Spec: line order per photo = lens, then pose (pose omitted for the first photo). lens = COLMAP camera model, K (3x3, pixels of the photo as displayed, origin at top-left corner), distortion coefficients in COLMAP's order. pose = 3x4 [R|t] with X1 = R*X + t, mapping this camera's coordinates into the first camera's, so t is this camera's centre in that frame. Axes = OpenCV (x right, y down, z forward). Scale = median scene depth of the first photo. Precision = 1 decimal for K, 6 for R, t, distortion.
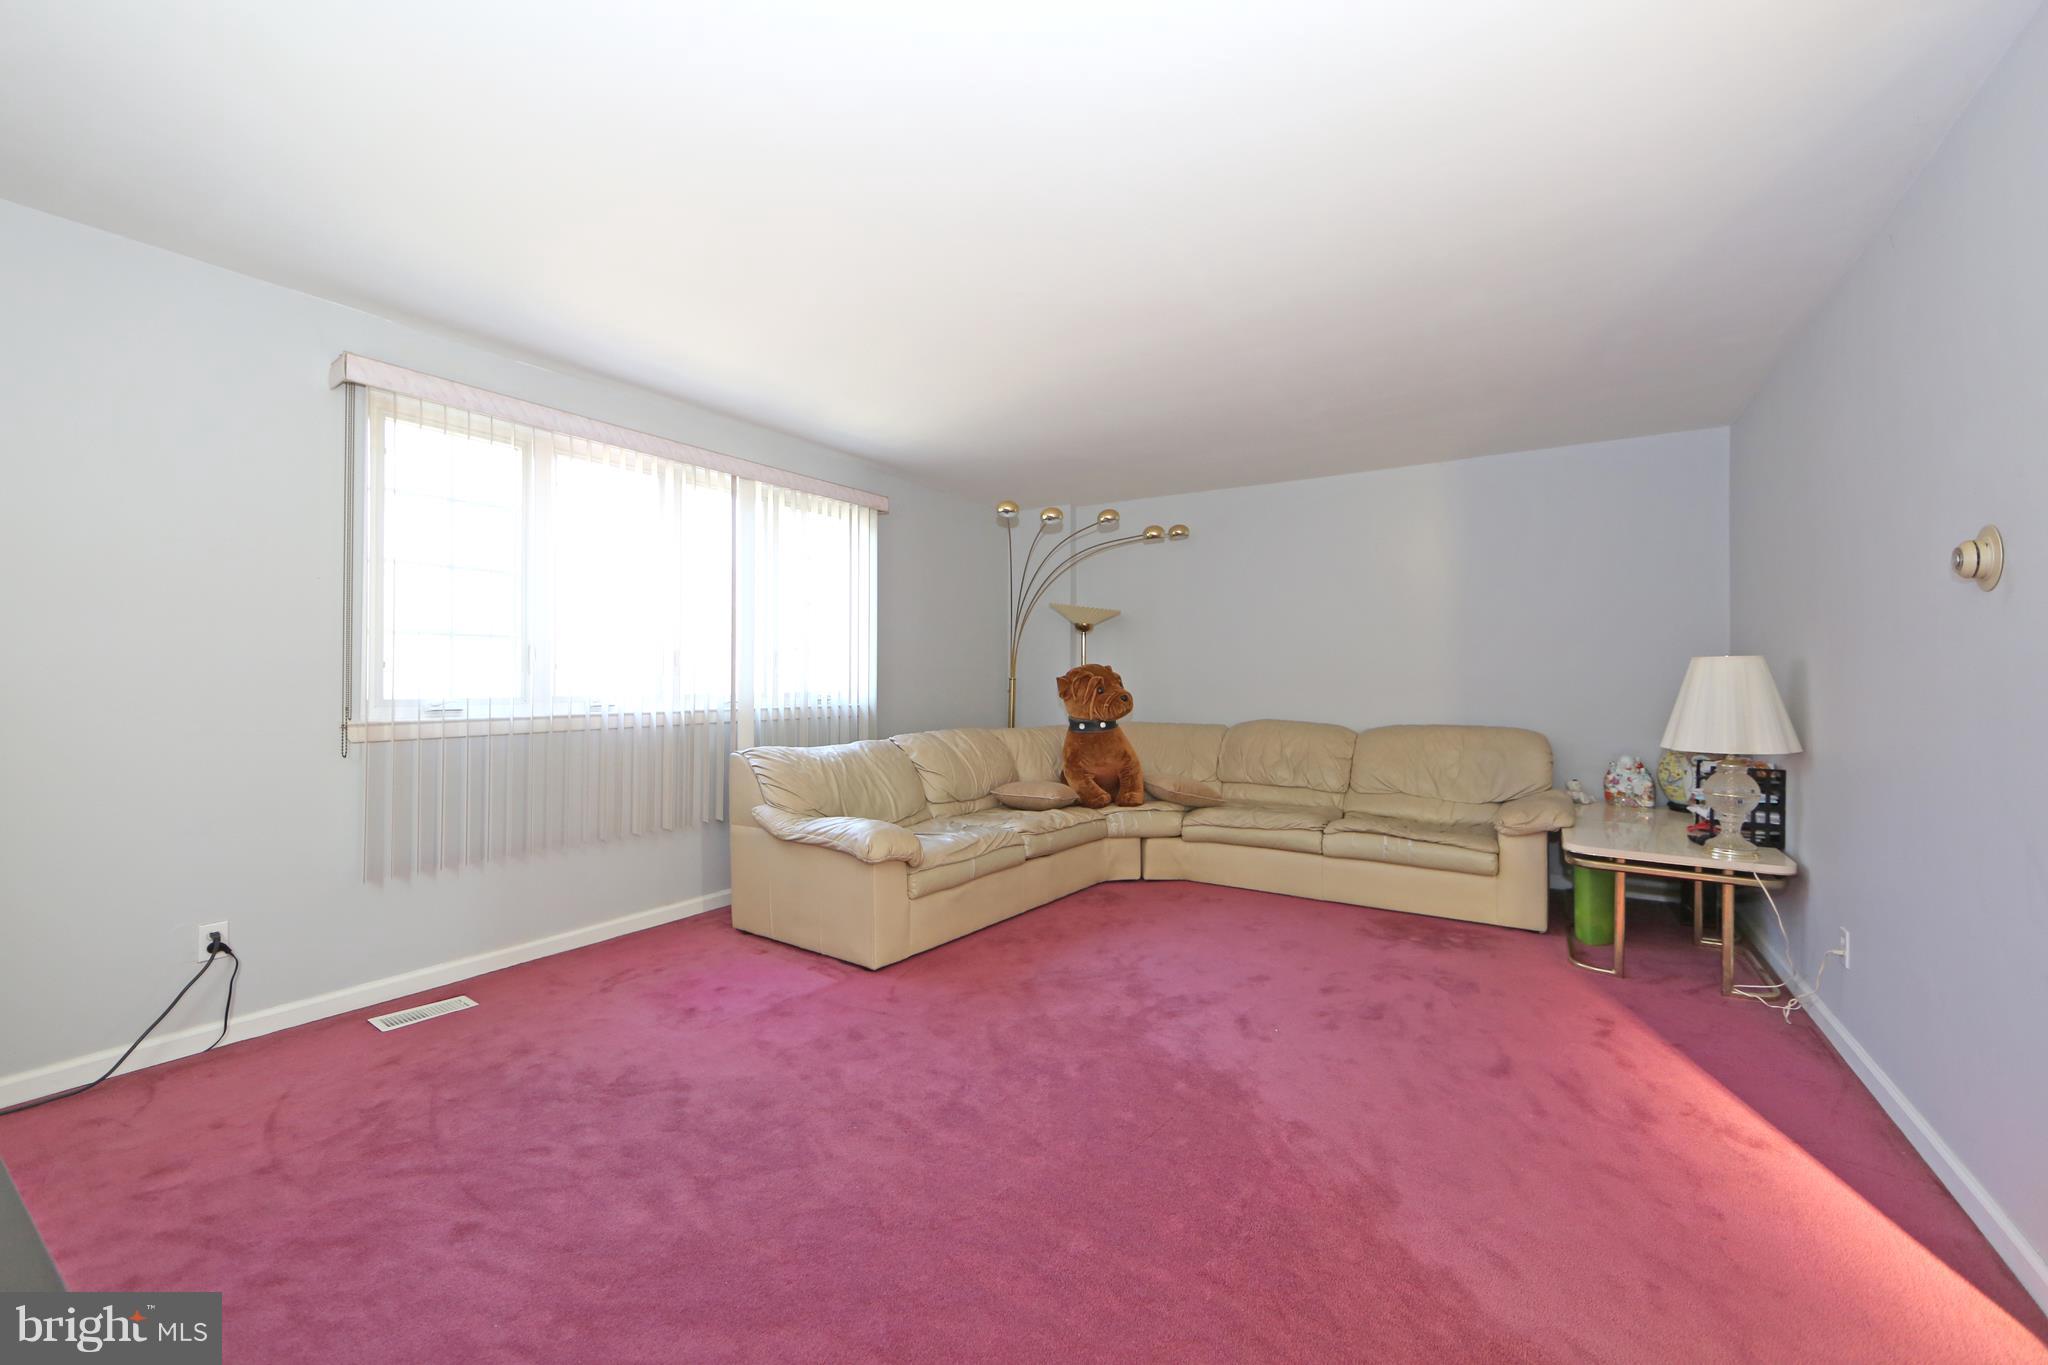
lens RADIAL K [[811.2, 0, 1014.0], [0, 811.2, 674.7], [0, 0, 1]] dist [-0.010611, 0.001328]
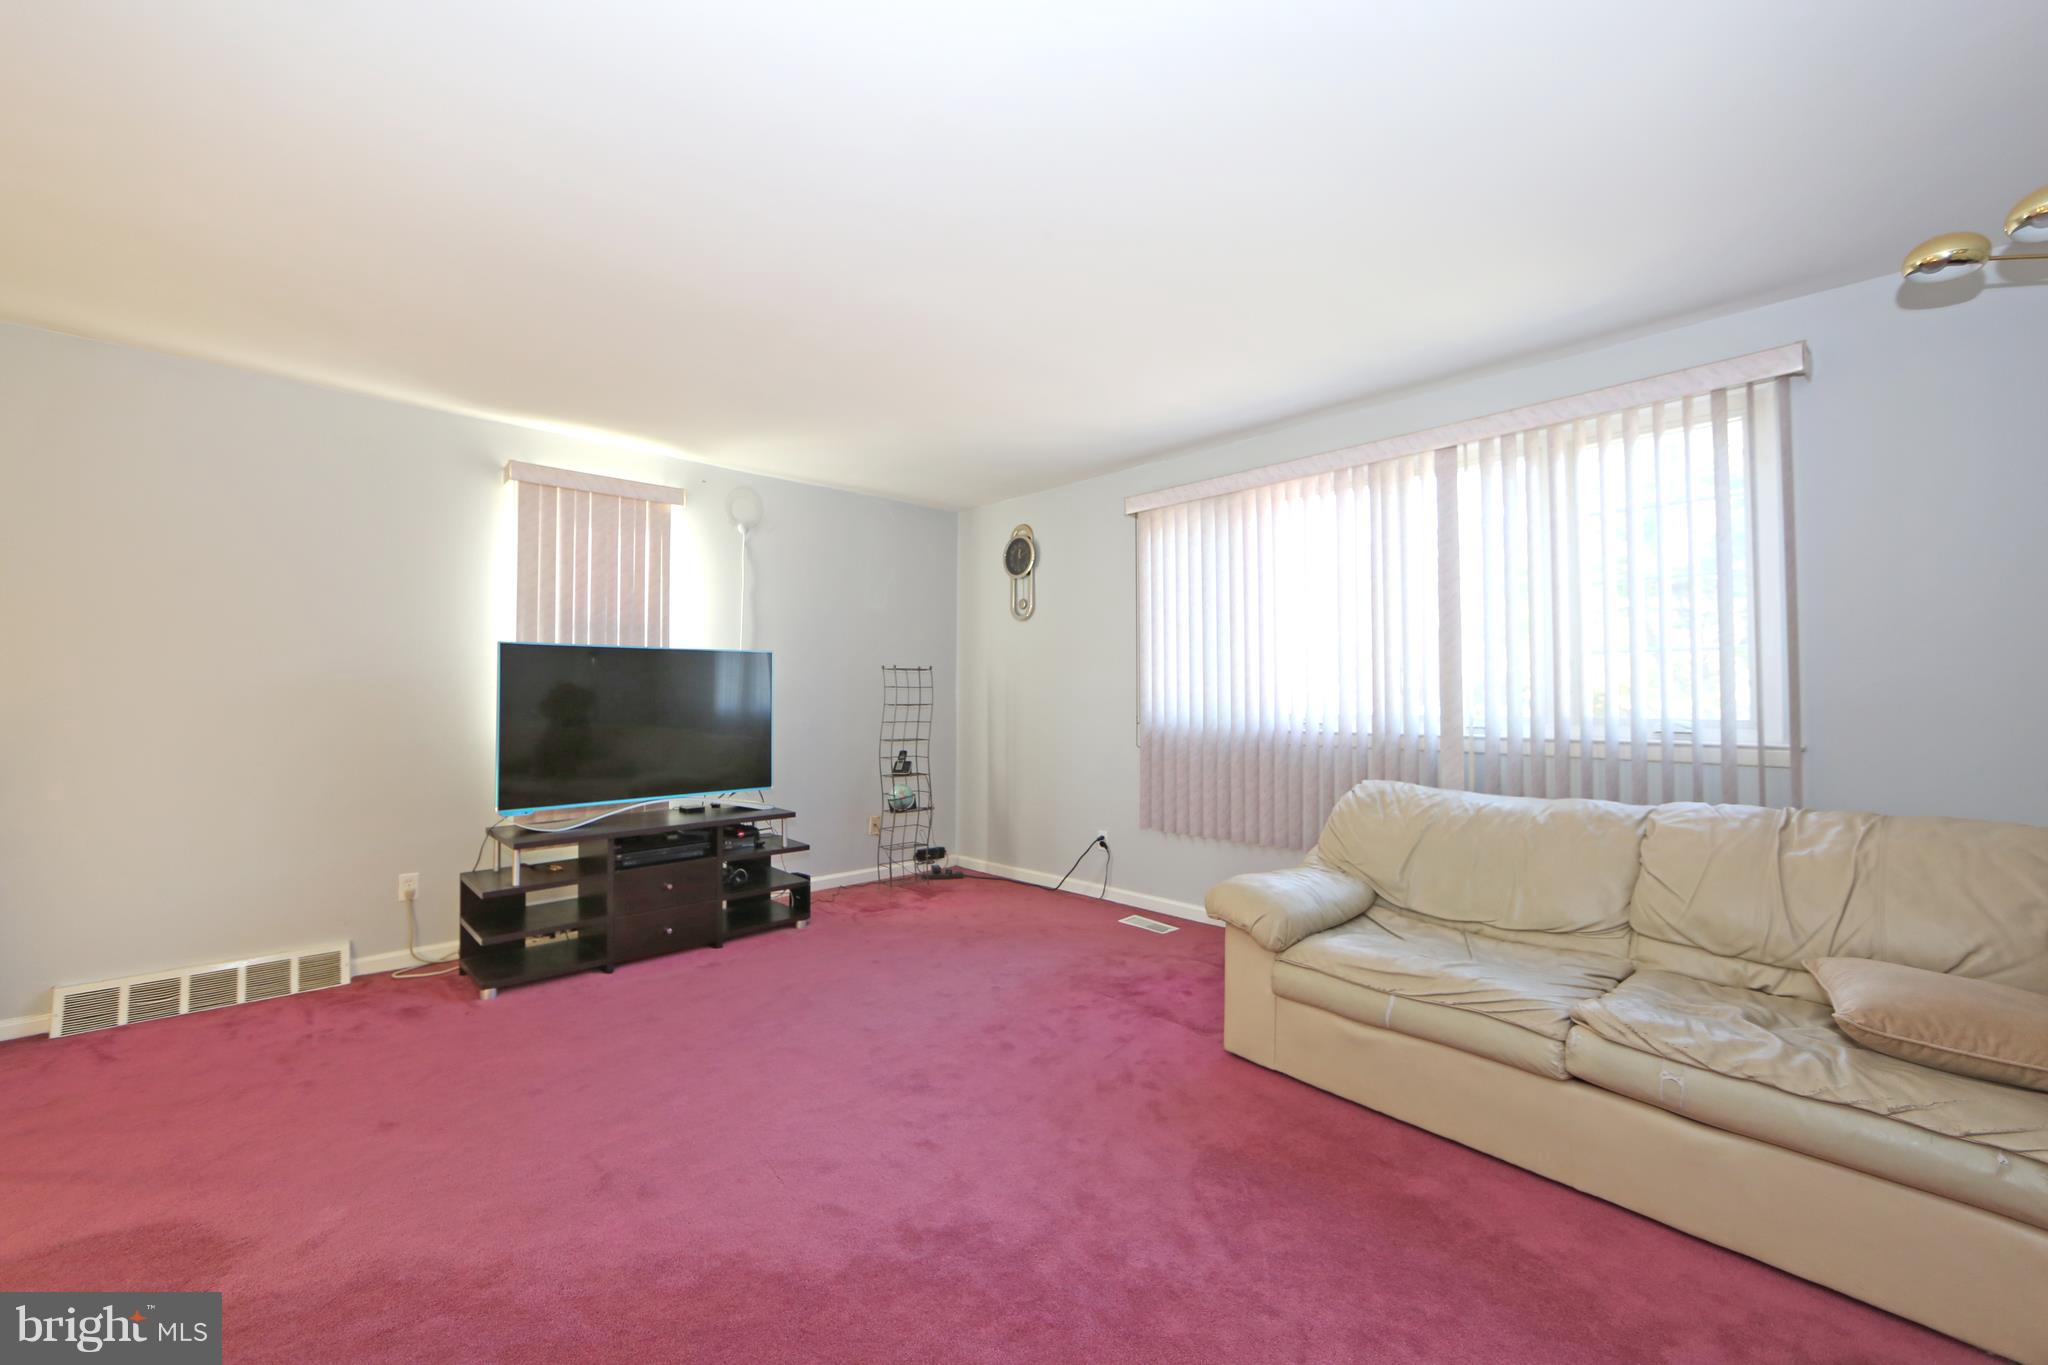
lens RADIAL K [[811.2, 0, 1014.0], [0, 811.2, 674.7], [0, 0, 1]] dist [-0.010611, 0.001328]
pose [[-0.238618, -0.028437, -0.970697, 0.646140], [0.007050, 0.999494, -0.031014, 0.005025], [0.971088, -0.014244, -0.238297, 0.925925]]
